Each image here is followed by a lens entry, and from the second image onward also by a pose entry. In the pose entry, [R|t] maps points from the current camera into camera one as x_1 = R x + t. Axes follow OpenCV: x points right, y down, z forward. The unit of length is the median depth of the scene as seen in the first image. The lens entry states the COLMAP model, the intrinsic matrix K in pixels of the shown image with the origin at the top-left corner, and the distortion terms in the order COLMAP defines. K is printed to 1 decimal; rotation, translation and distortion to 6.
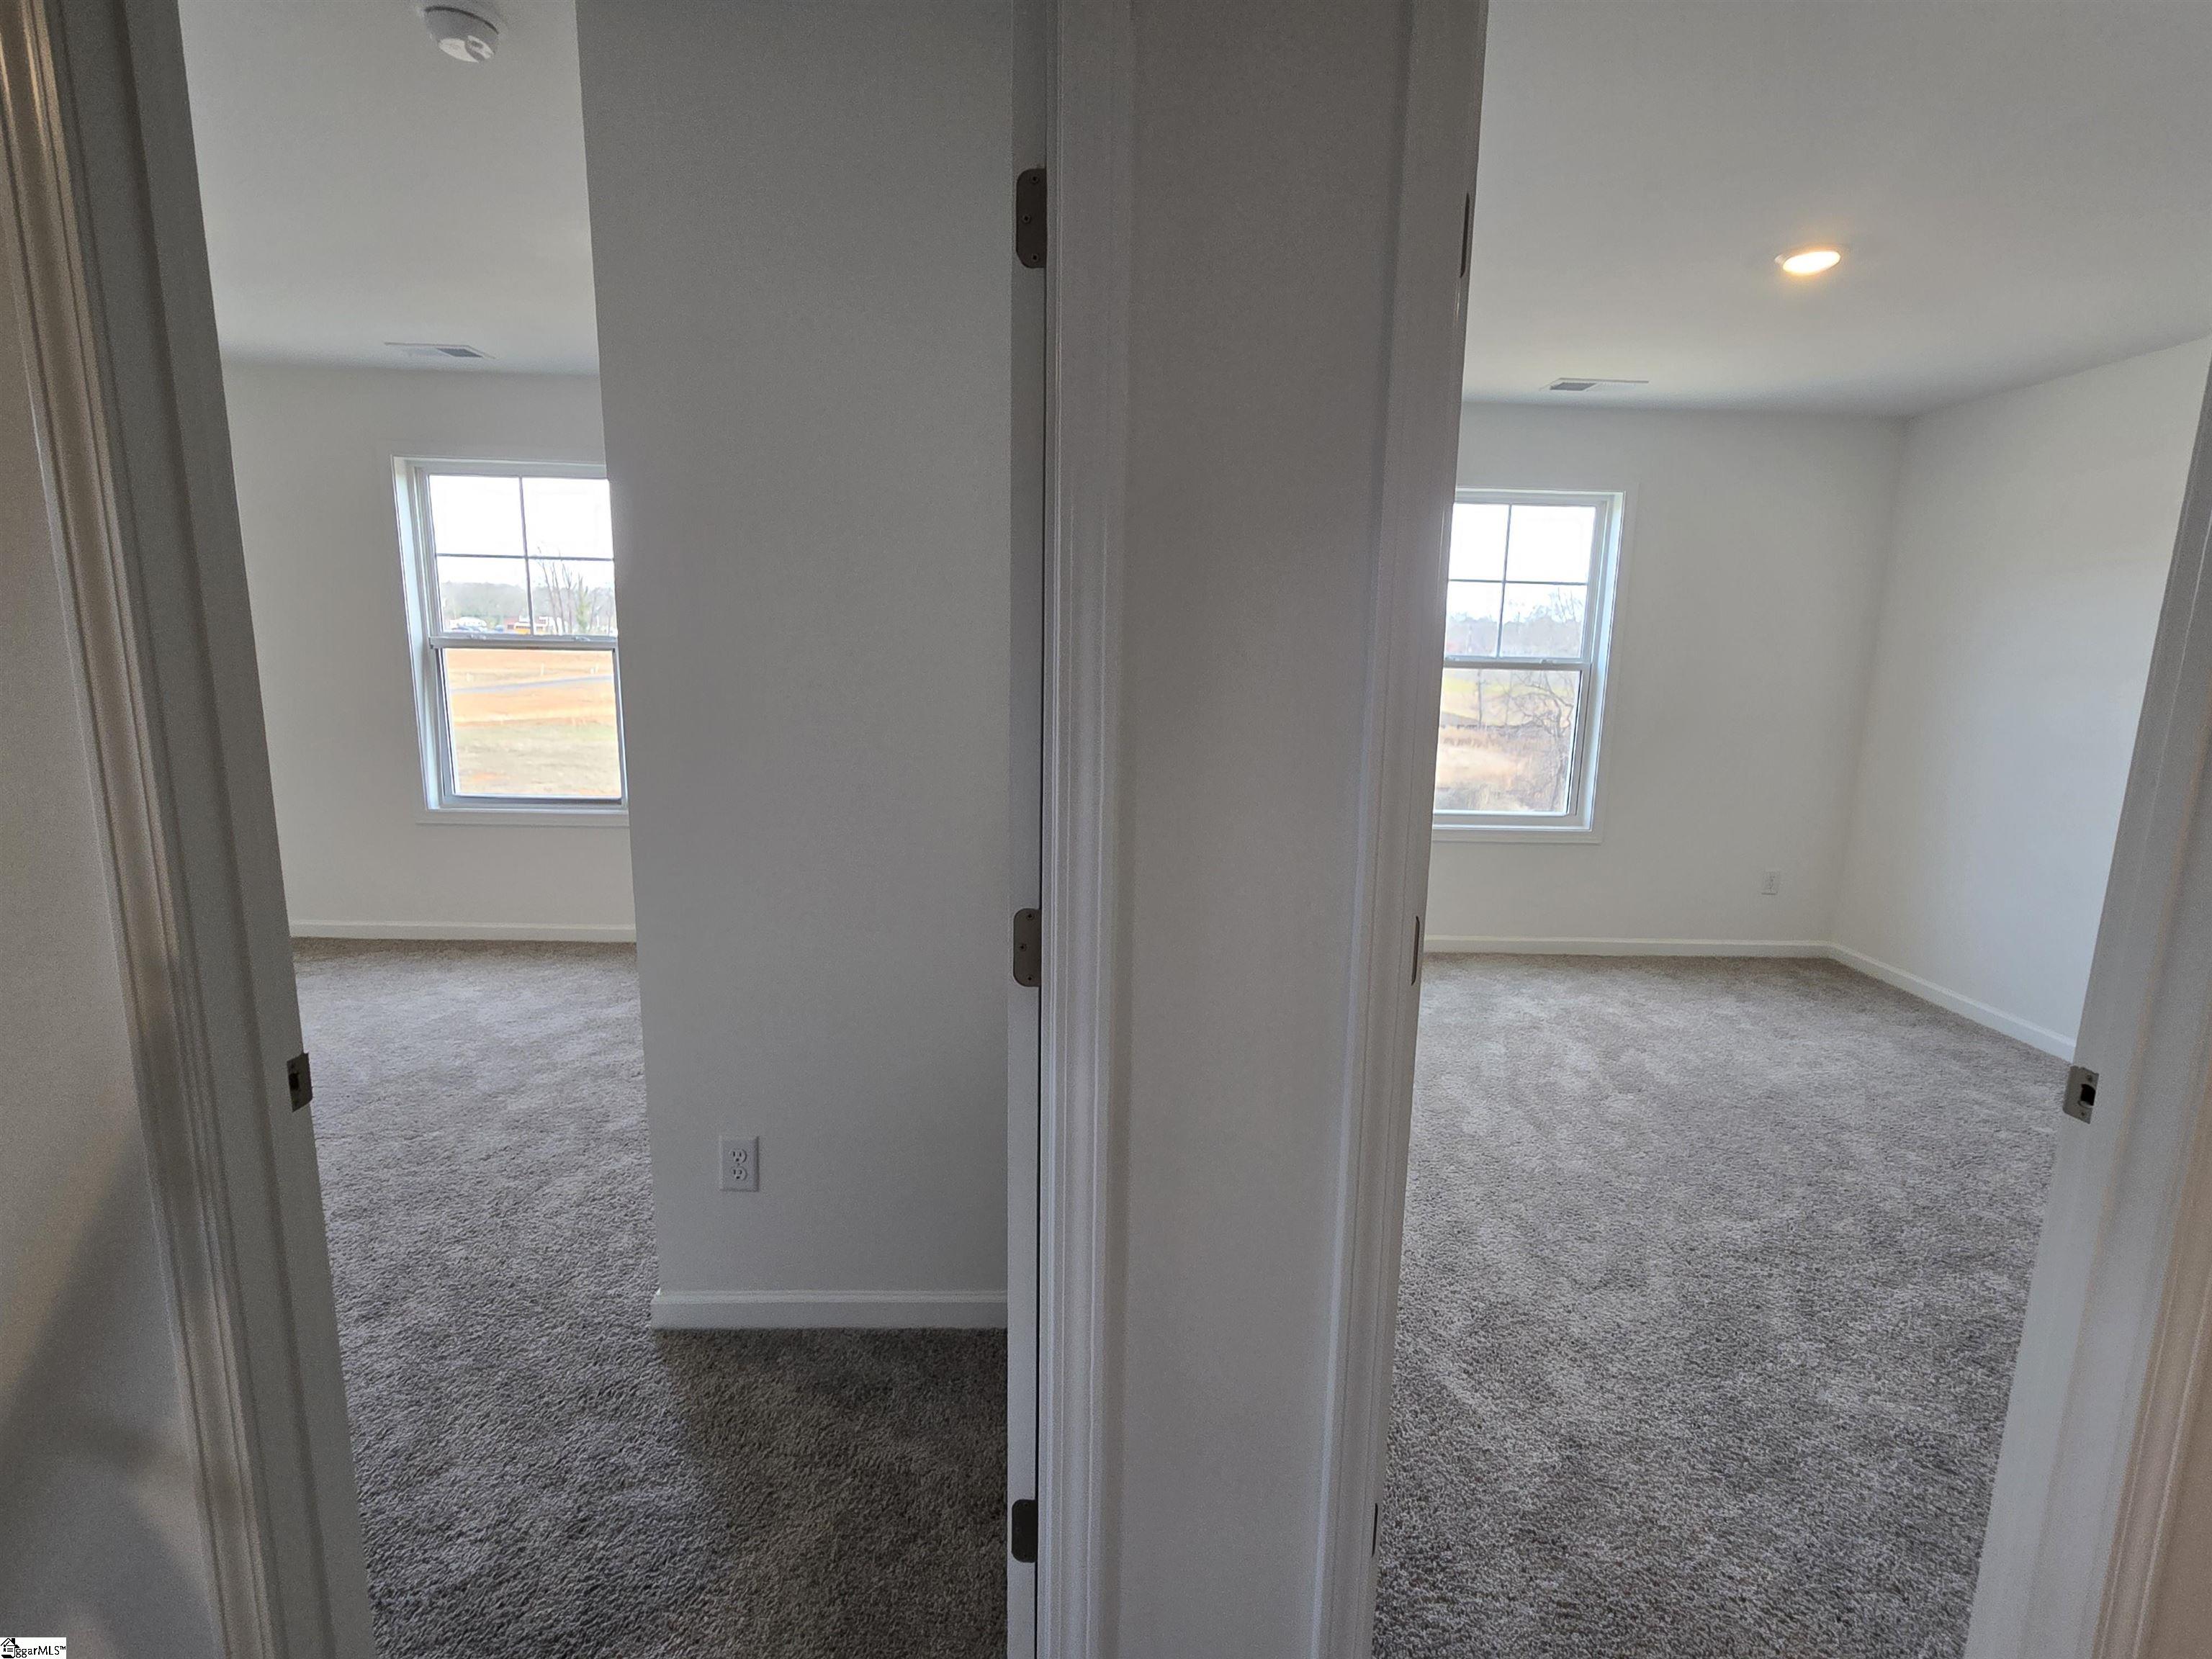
lens RADIAL K [[1023.1, 0, 1151.6], [0, 1023.1, 834.0], [0, 0, 1]] dist [-0.001747, 0.000416]
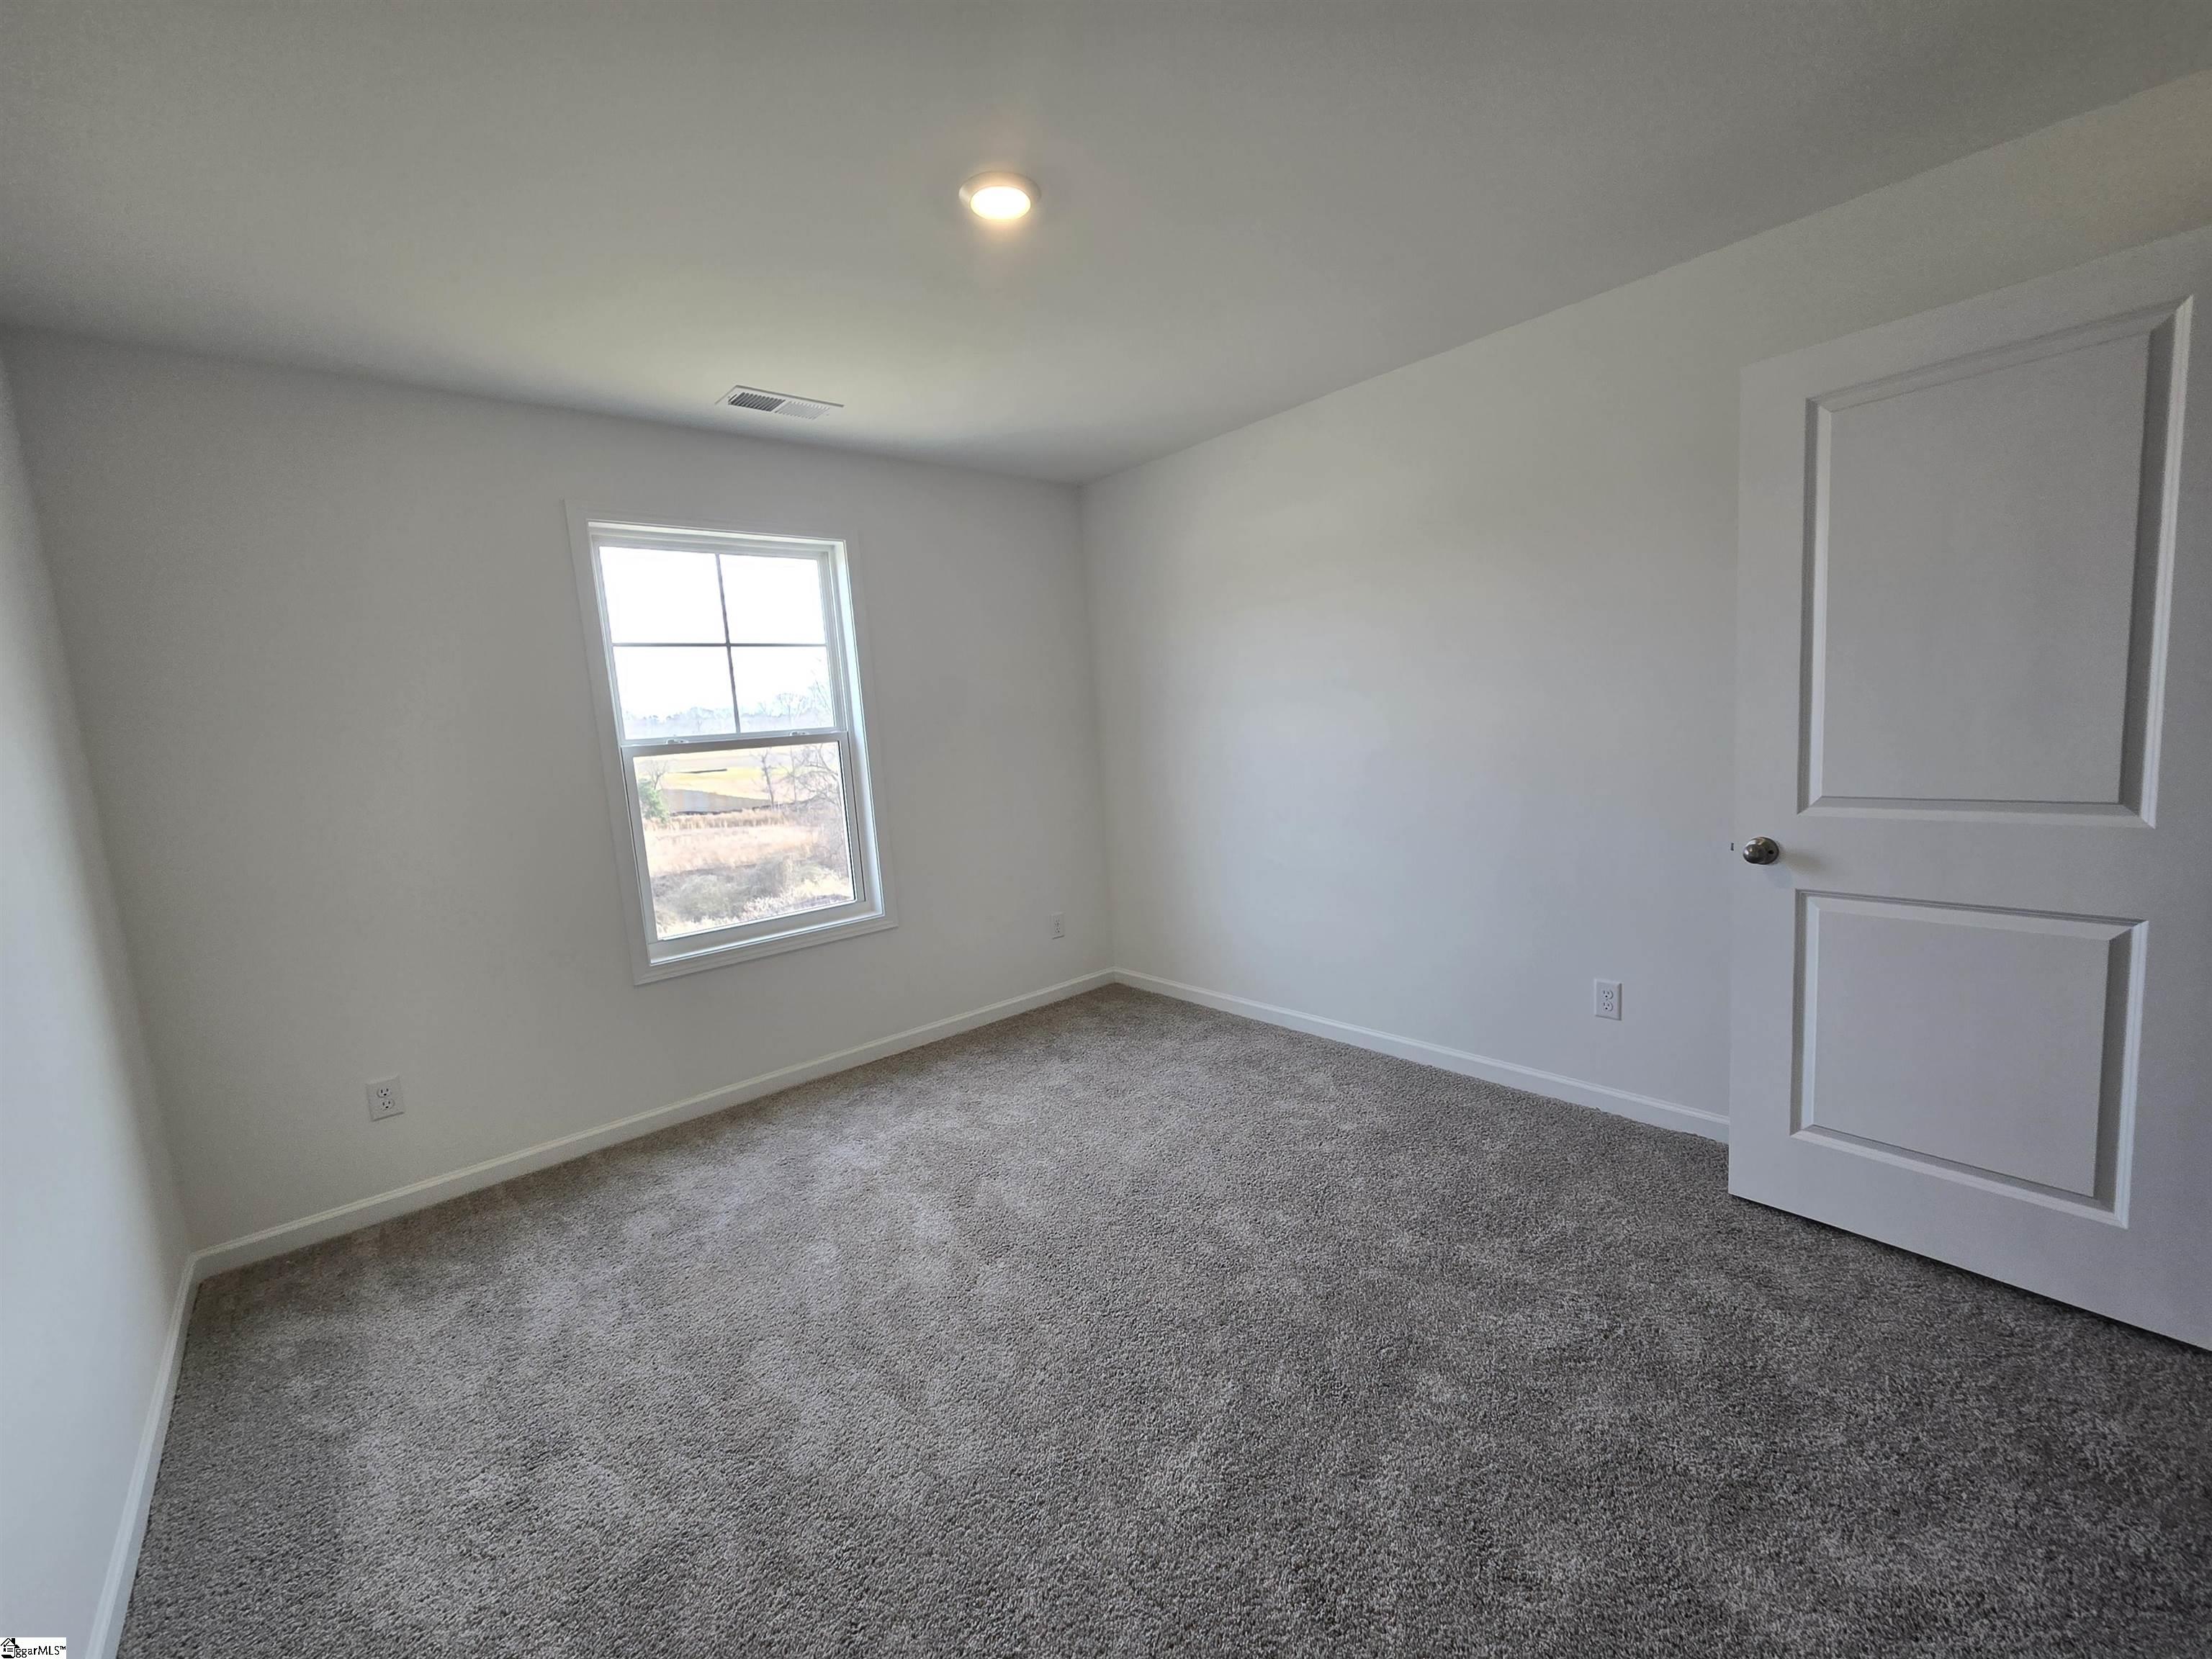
lens RADIAL K [[905.9, 0, 1106.0], [0, 905.9, 829.5], [0, 0, 1]] dist [0.000473, 0.000353]
pose [[0.778920, -0.155100, 0.607641, 0.141273], [0.200765, 0.979612, -0.007310, -0.040636], [-0.594119, 0.127688, 0.794178, 0.314198]]
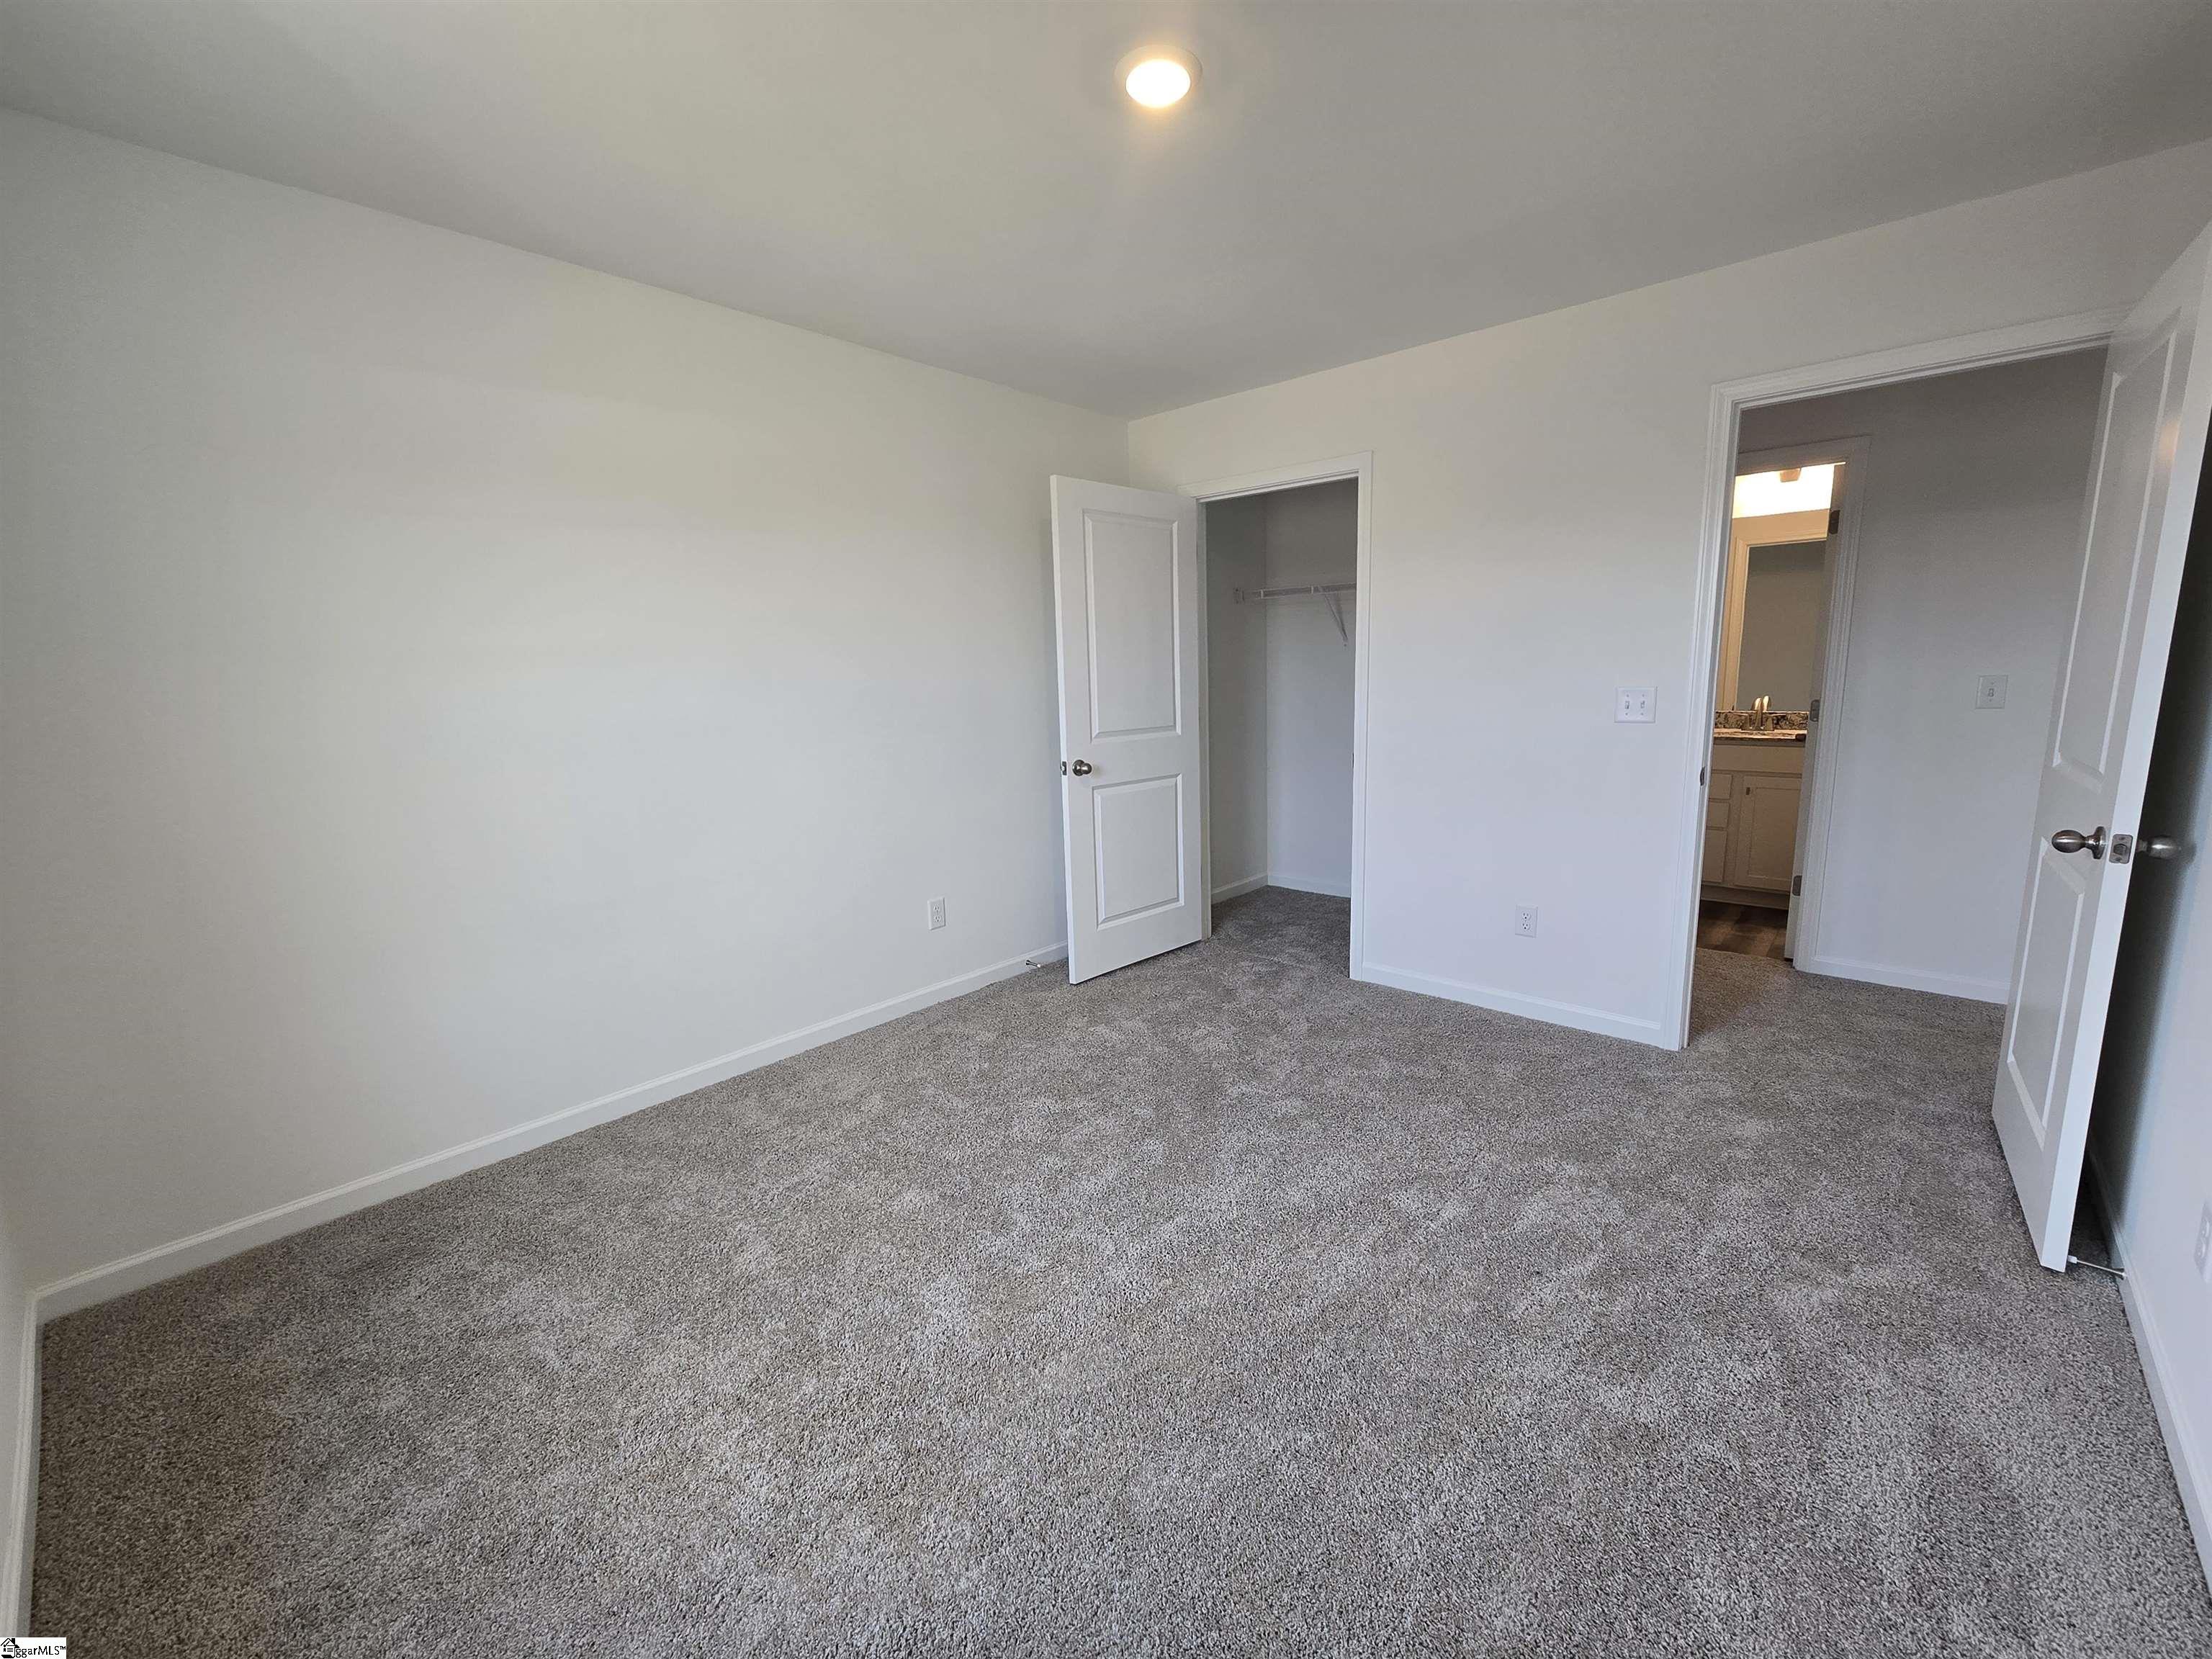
lens RADIAL K [[905.9, 0, 1106.0], [0, 905.9, 829.5], [0, 0, 1]] dist [0.000473, 0.000353]
pose [[-0.713428, -0.114800, 0.691261, 0.110204], [0.147151, 0.939947, 0.307971, -0.179495], [-0.685104, 0.321435, -0.653691, 1.149357]]
